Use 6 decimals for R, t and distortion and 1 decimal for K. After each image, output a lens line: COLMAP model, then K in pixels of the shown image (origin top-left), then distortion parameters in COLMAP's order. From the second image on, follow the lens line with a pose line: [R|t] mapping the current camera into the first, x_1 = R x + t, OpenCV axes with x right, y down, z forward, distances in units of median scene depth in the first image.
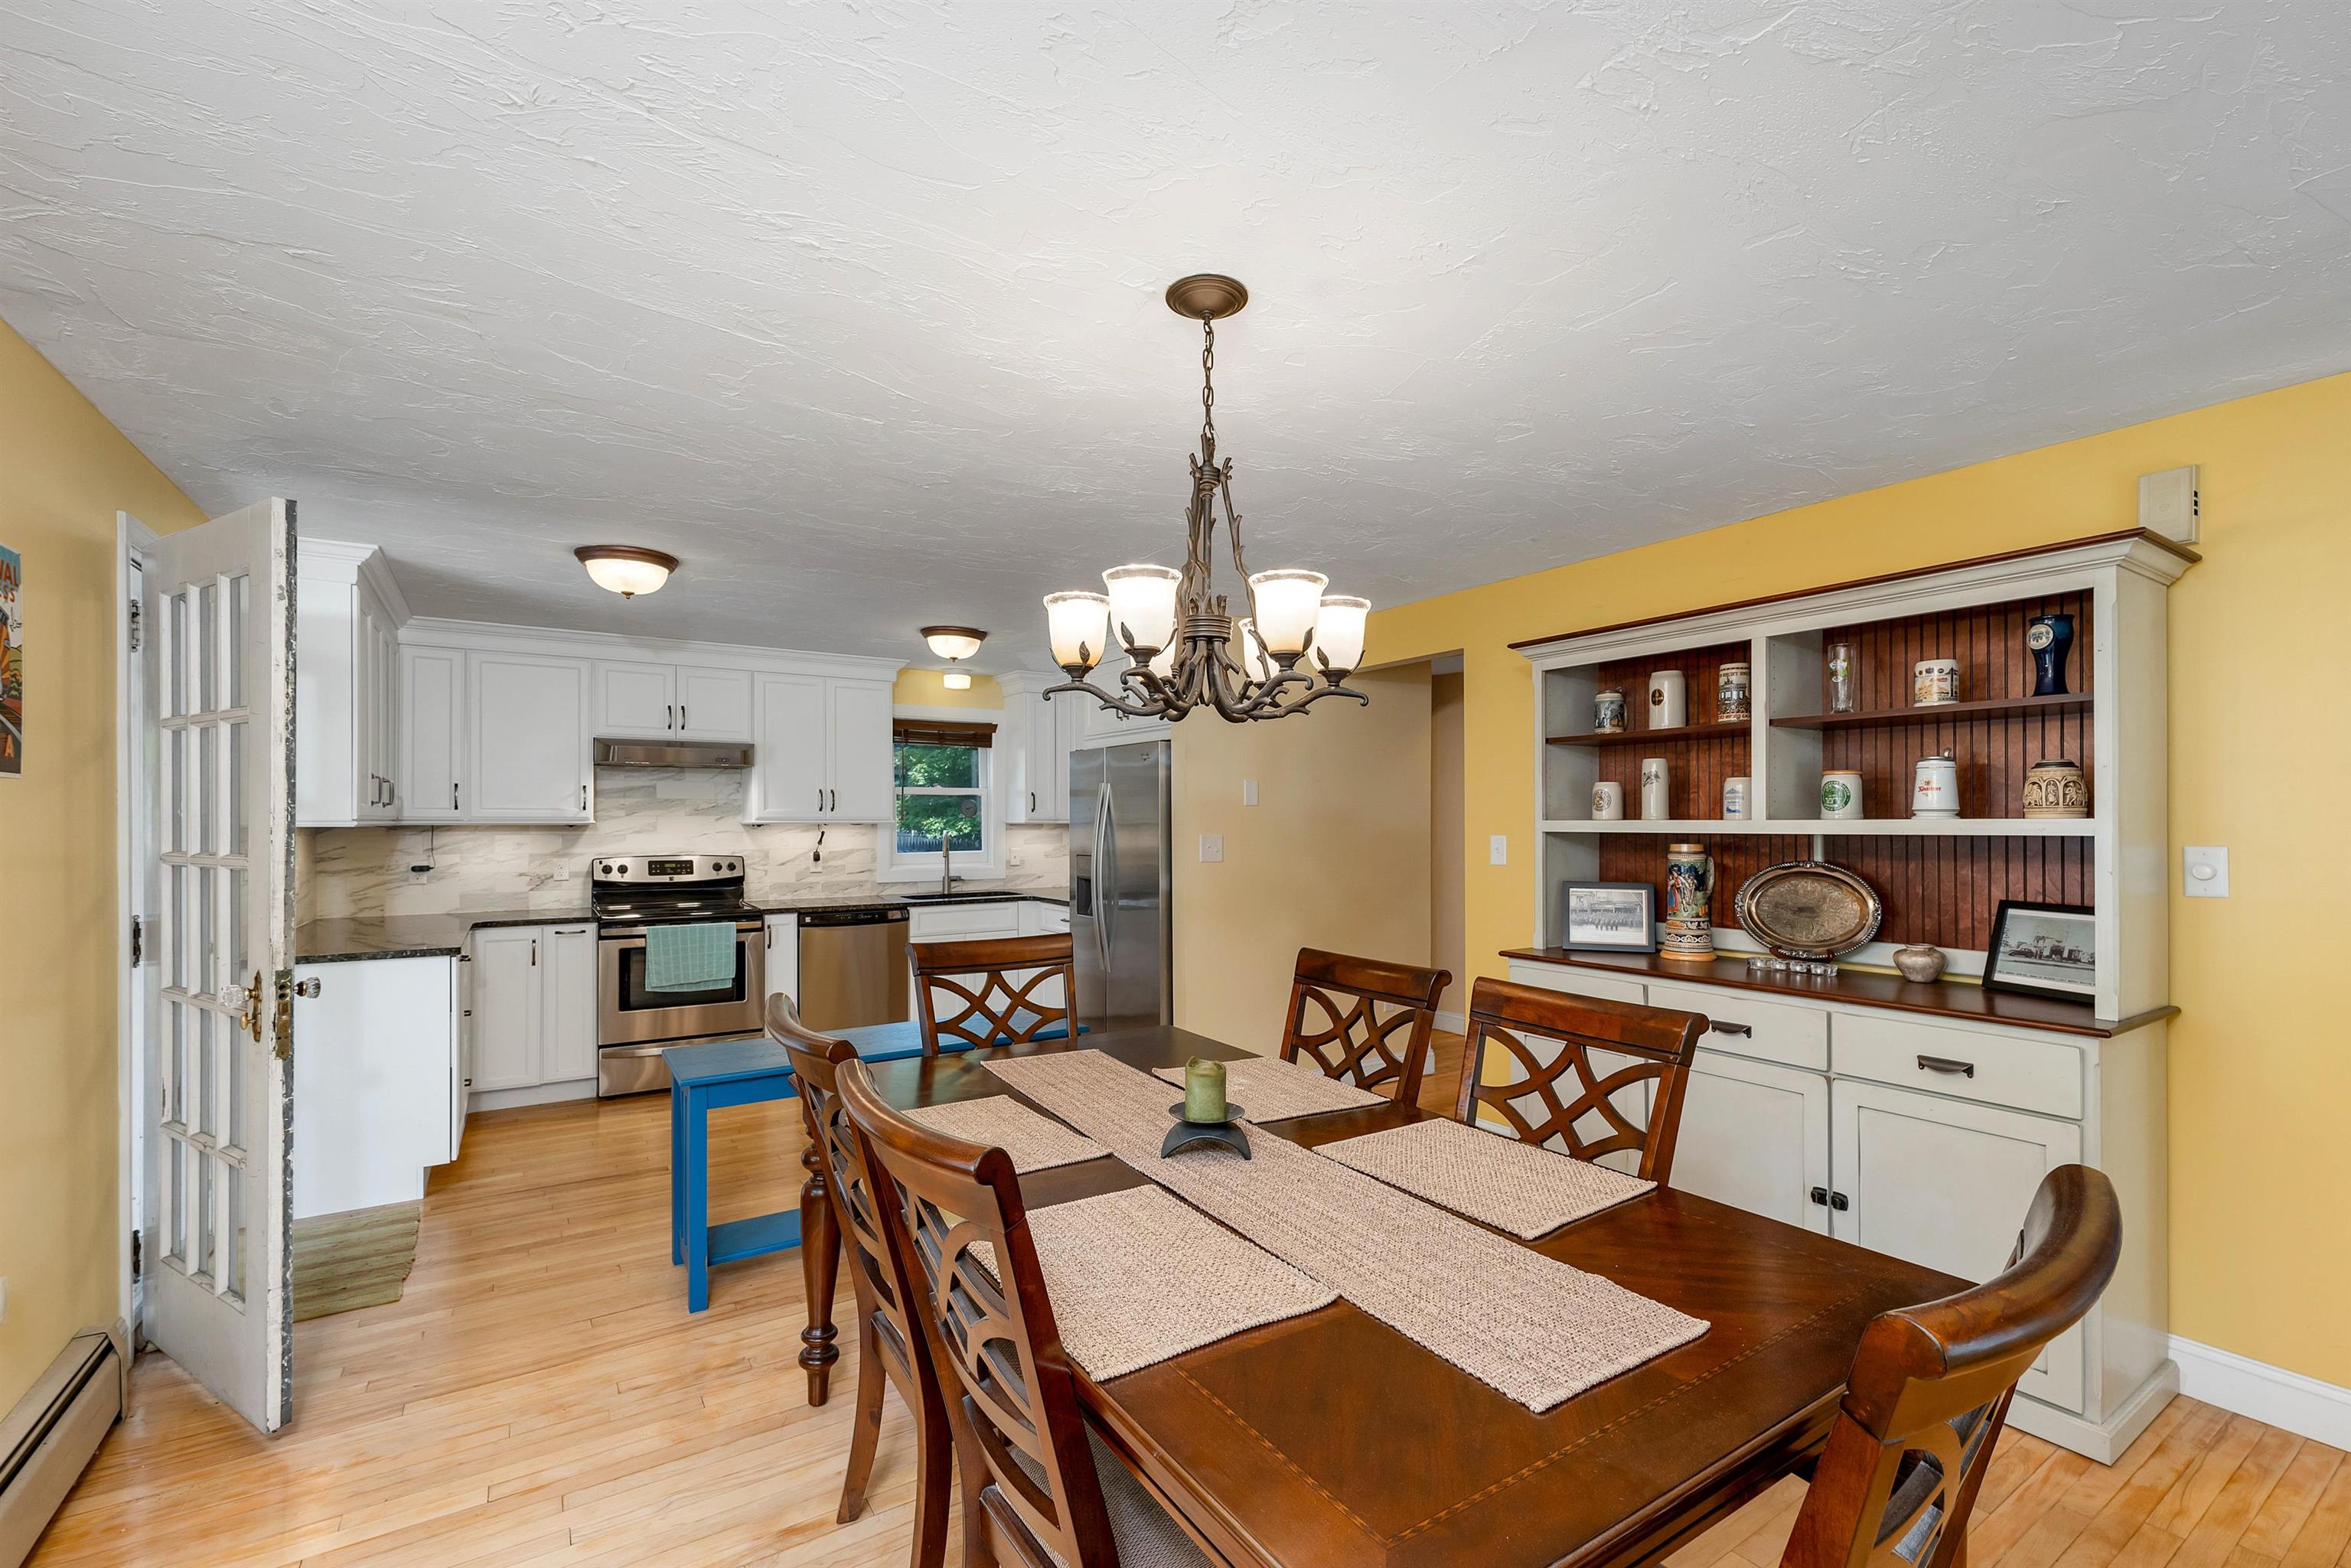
lens RADIAL K [[998.6, 0, 1169.4], [0, 998.6, 808.0], [0, 0, 1]] dist [0.001205, 0.000222]
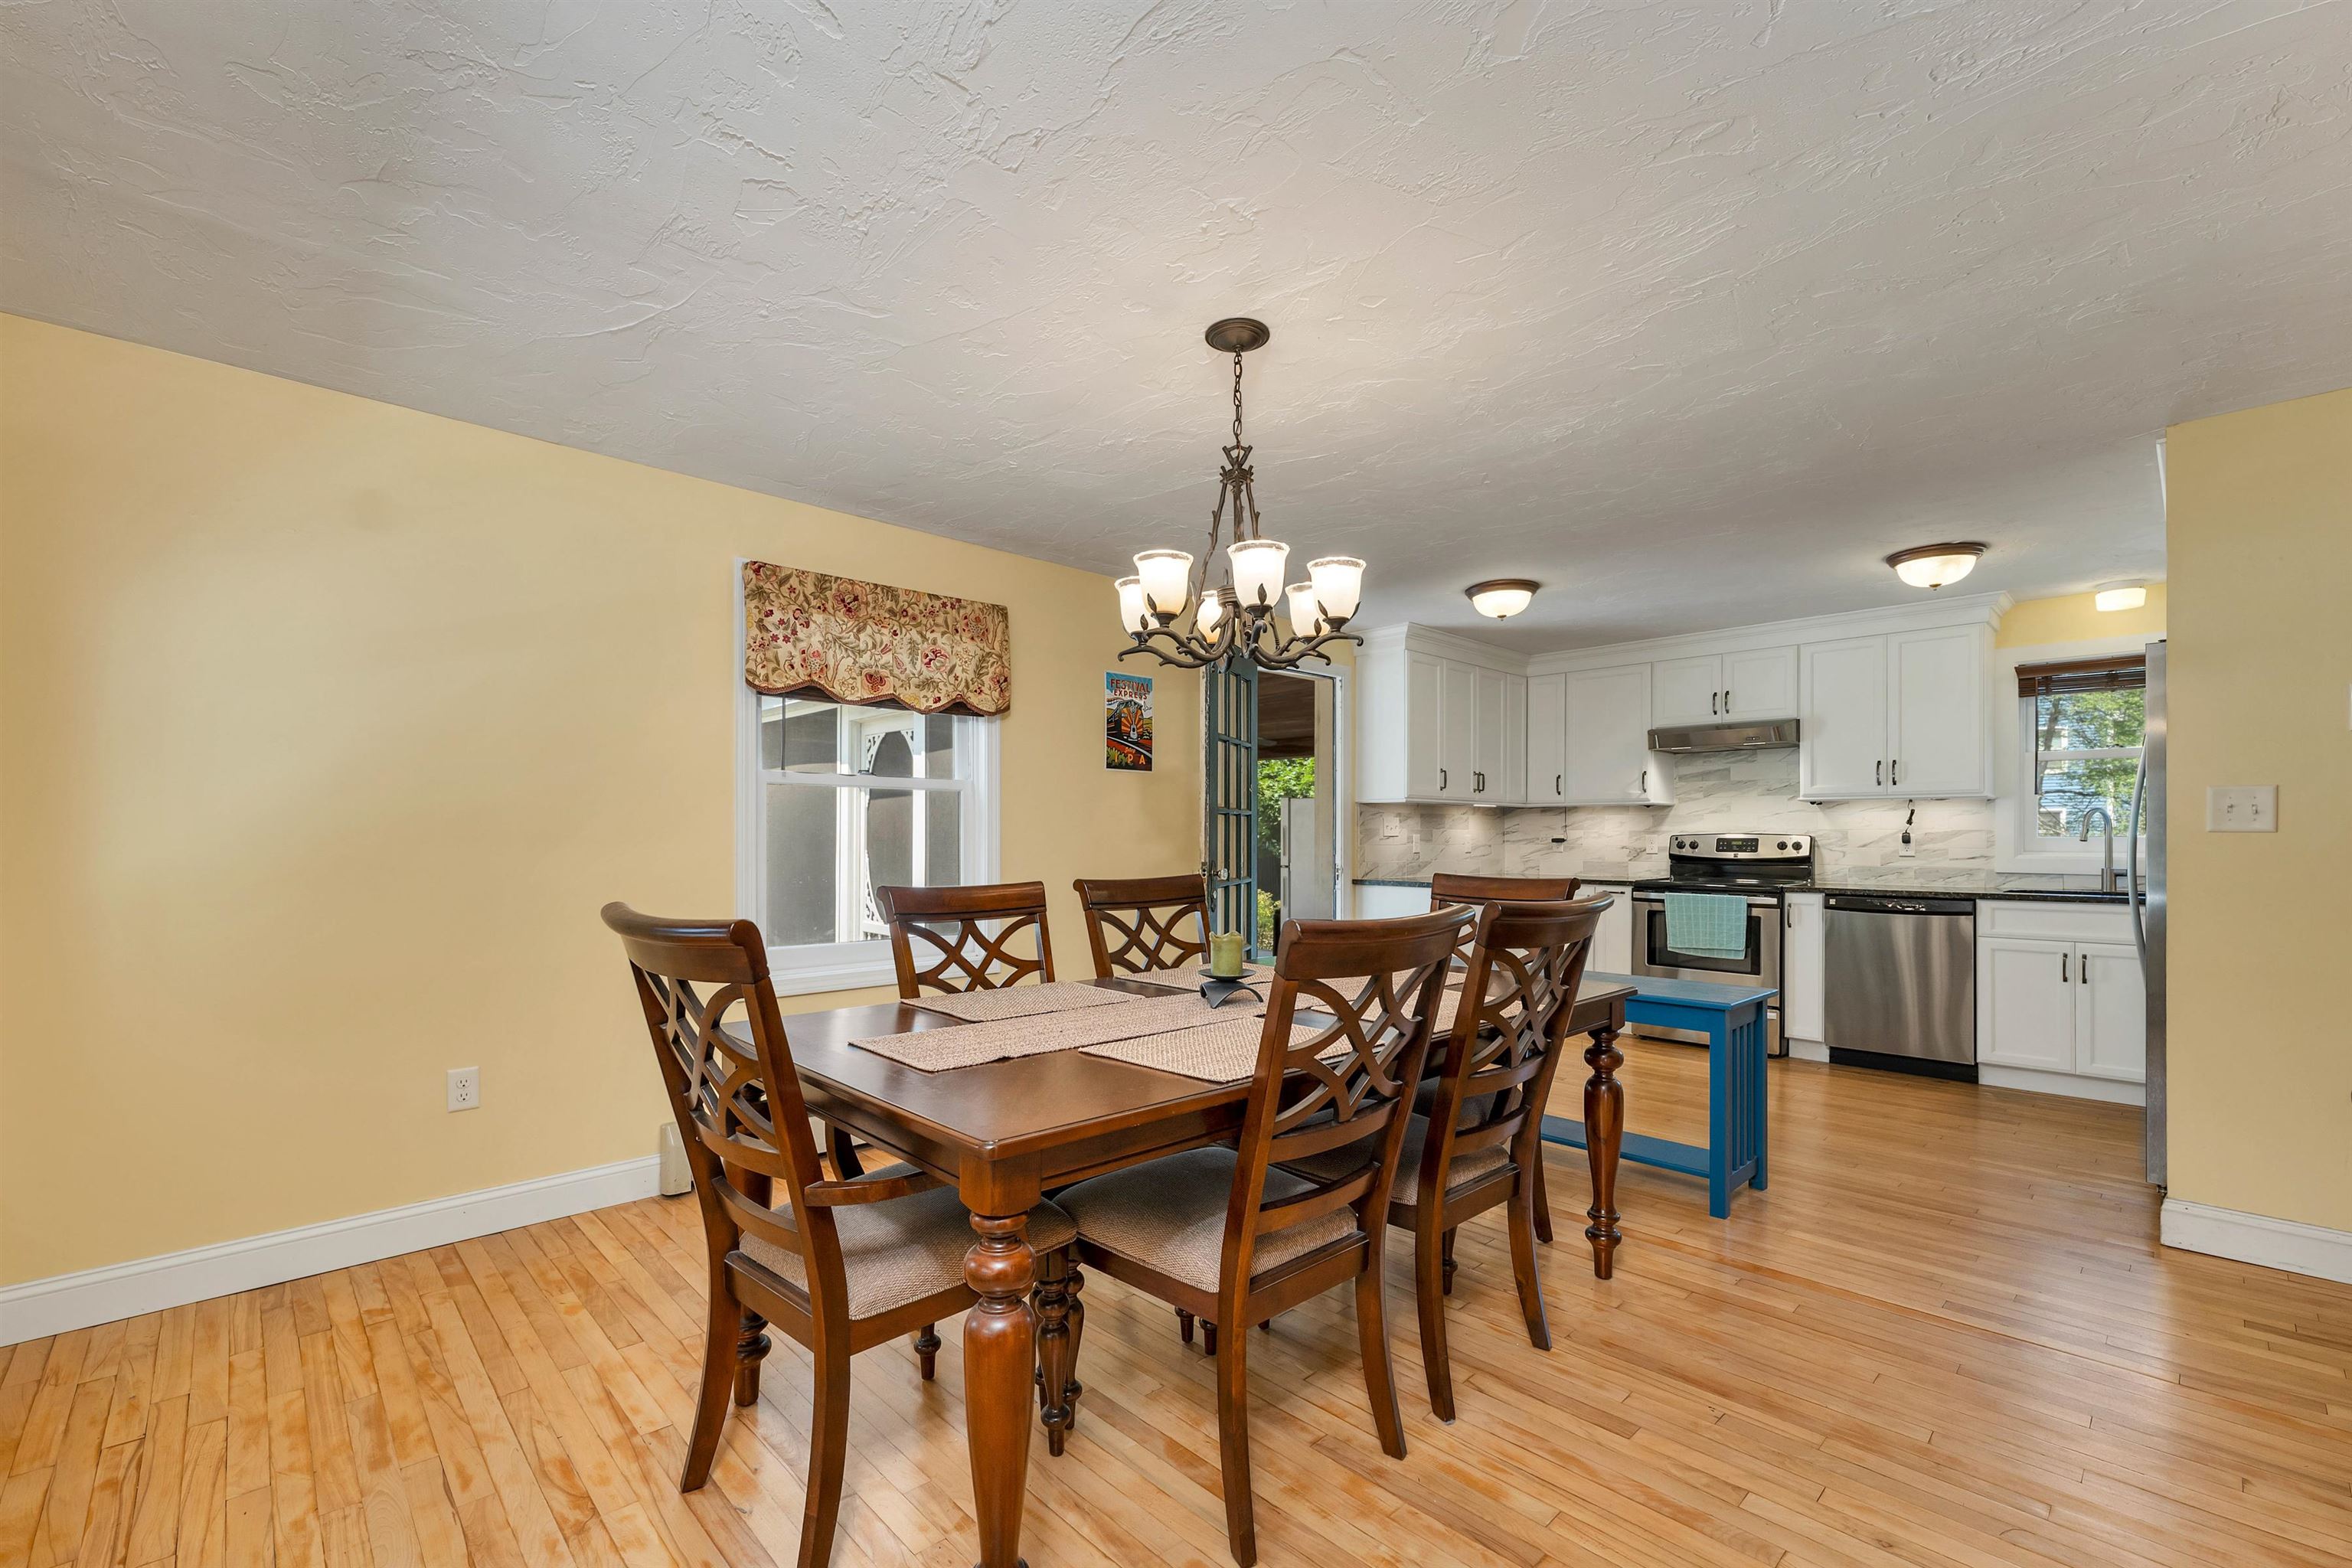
lens RADIAL K [[944.0, 0, 1207.9], [0, 944.0, 831.9], [0, 0, 1]] dist [-0.000827, 0.000004]
pose [[0.206437, -0.002222, -0.978457, 0.372001], [0.009961, 0.999950, -0.000169, 0.041536], [0.978409, -0.009712, 0.206449, 0.255093]]
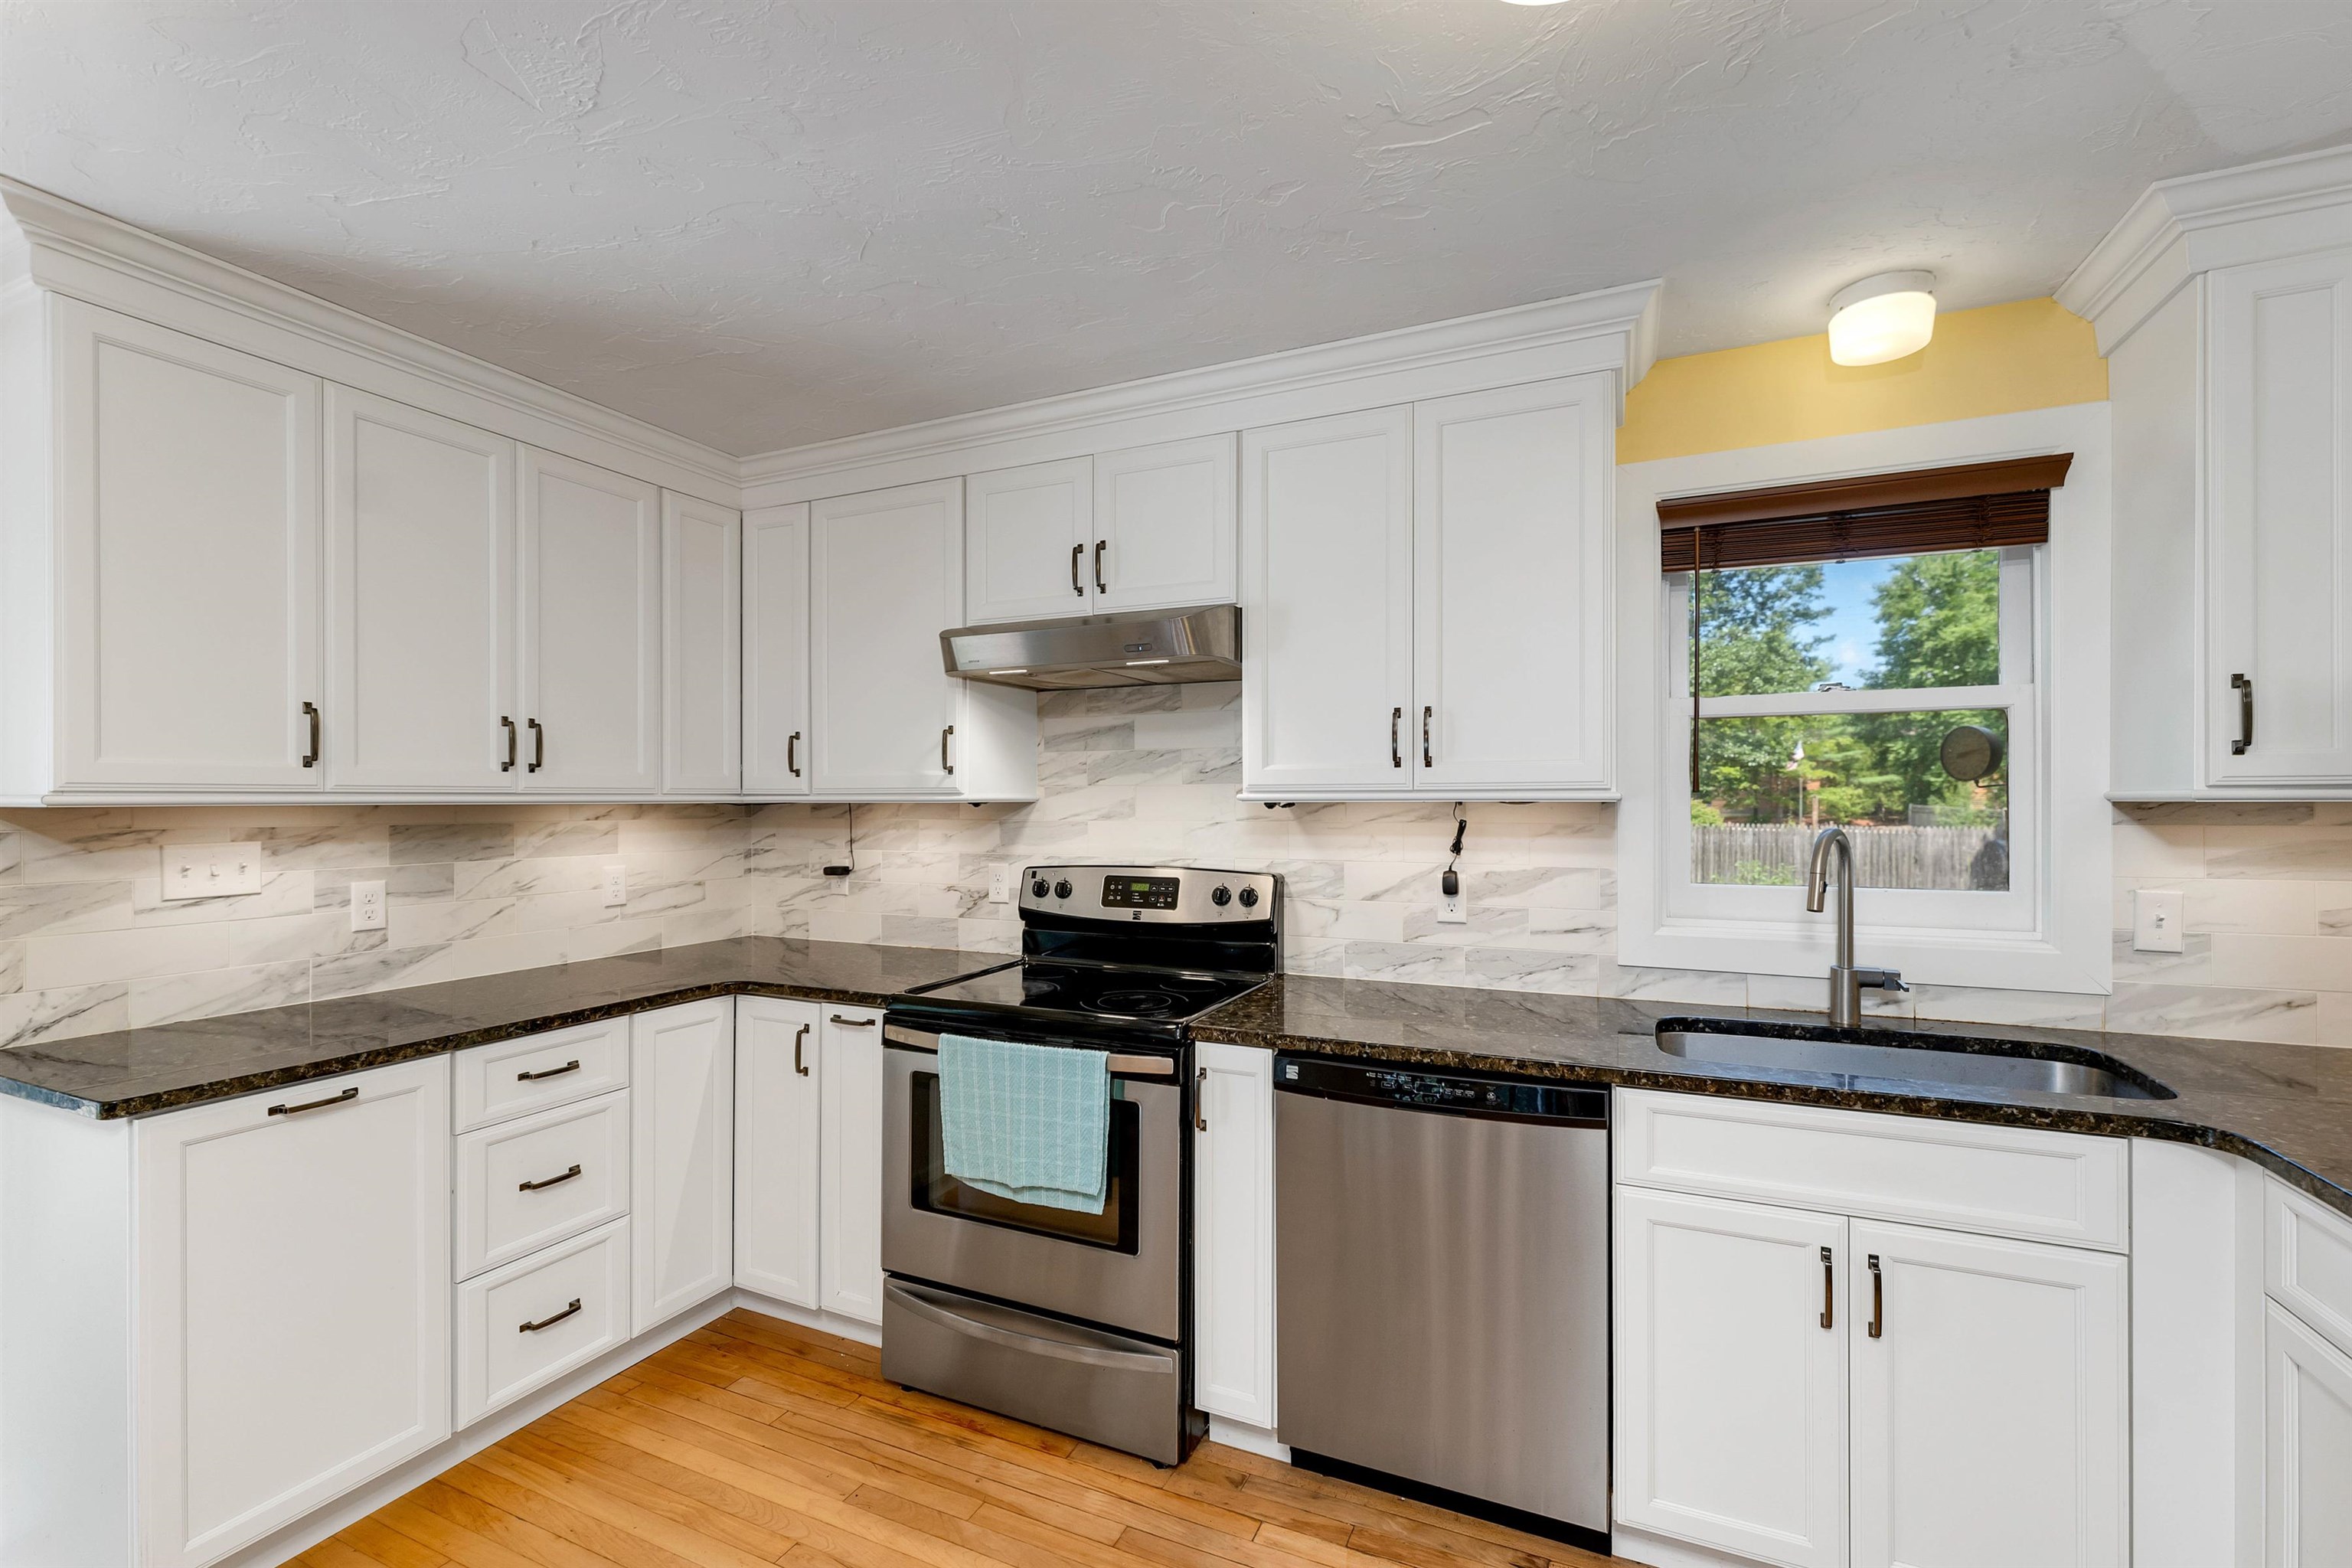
lens RADIAL K [[999.0, 0, 1169.9], [0, 999.0, 808.0], [0, 0, 1]] dist [0.001205, 0.000222]
pose [[0.547625, 0.005130, -0.836708, -0.090981], [0.012549, 0.999818, 0.014344, 0.012854], [0.836630, -0.018354, 0.547461, 0.771579]]
